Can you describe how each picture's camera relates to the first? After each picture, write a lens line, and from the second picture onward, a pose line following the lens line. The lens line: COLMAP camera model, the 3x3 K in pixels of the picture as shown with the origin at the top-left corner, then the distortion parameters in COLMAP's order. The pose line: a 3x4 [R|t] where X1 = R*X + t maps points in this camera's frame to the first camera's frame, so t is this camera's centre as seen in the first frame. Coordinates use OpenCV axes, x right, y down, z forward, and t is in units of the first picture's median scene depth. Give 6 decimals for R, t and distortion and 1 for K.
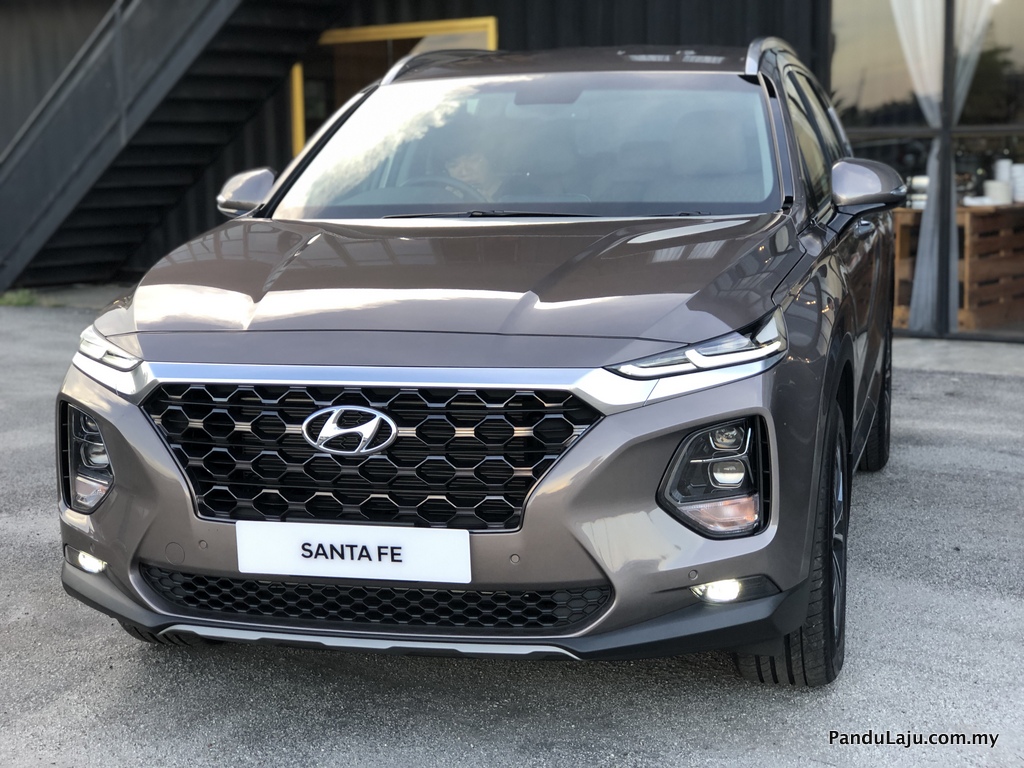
lens RADIAL K [[1699.4, 0, 512.0], [0, 1699.4, 384.0], [0, 0, 1]] dist [0.028986, 0.223589]
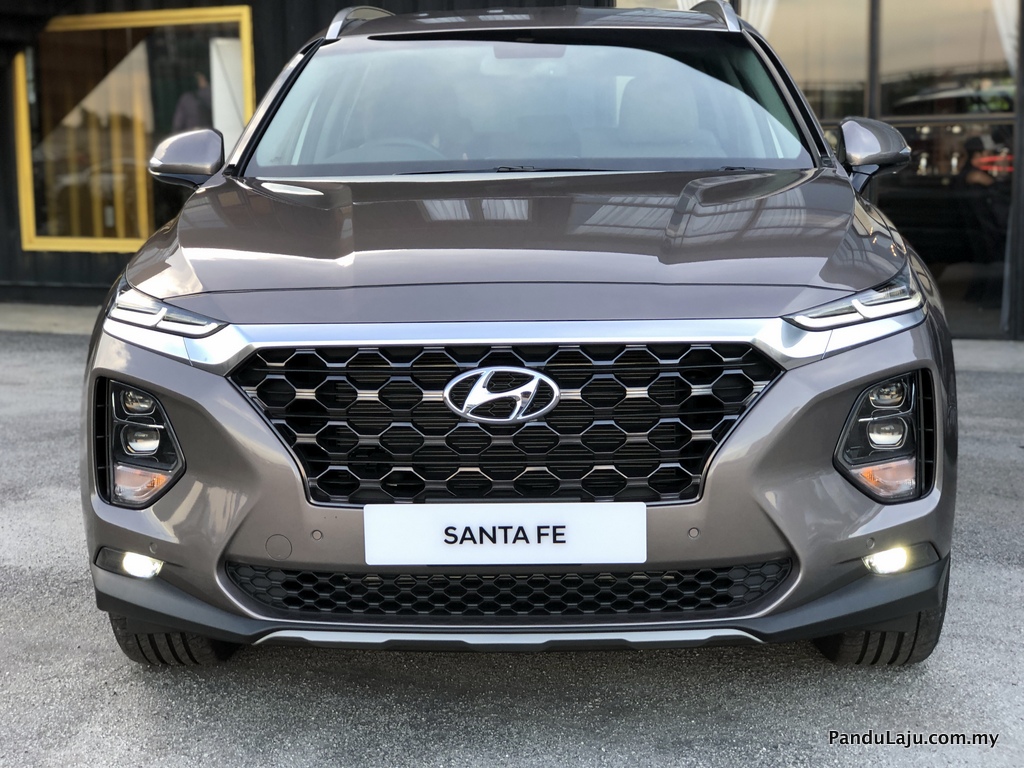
lens RADIAL K [[1699.4, 0, 512.0], [0, 1699.4, 384.0], [0, 0, 1]] dist [0.028986, 0.223589]
pose [[0.975990, -0.024093, 0.216477, -0.277135], [0.026702, 0.999602, -0.009138, 0.029609], [-0.216170, 0.014699, 0.976245, 0.145527]]
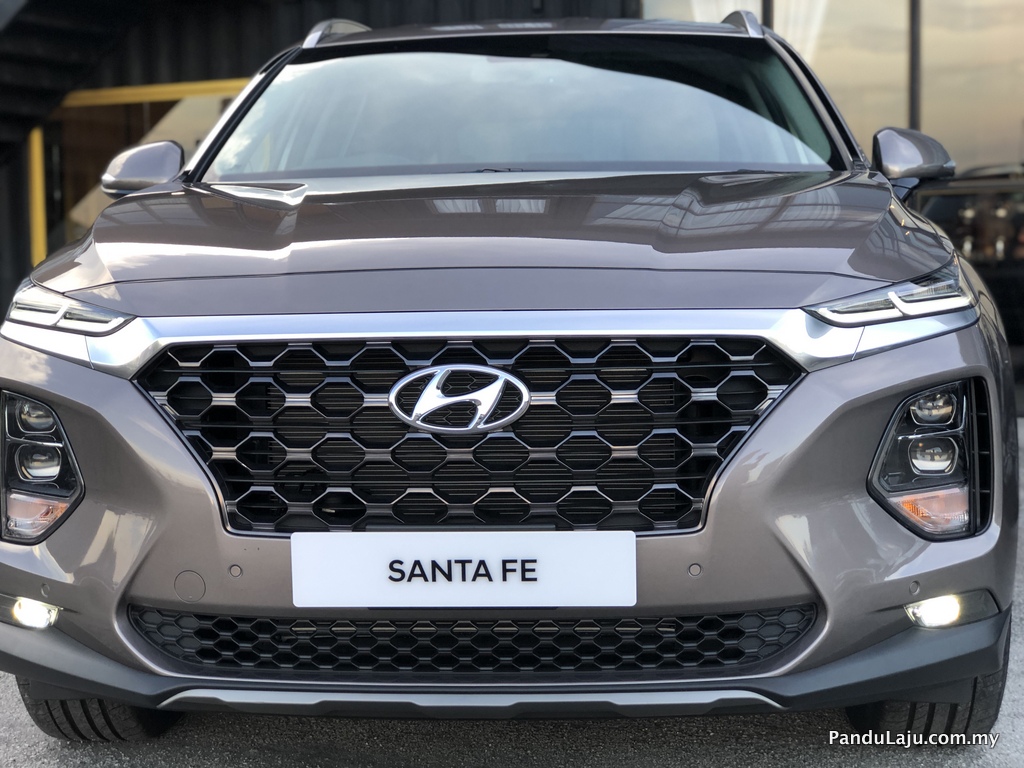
lens RADIAL K [[1699.4, 0, 512.0], [0, 1699.4, 384.0], [0, 0, 1]] dist [0.028986, 0.223589]
pose [[0.981312, -0.008253, 0.192248, -0.209844], [0.022555, 0.997126, -0.072326, 0.072822], [-0.191098, 0.075310, 0.978678, 0.292146]]
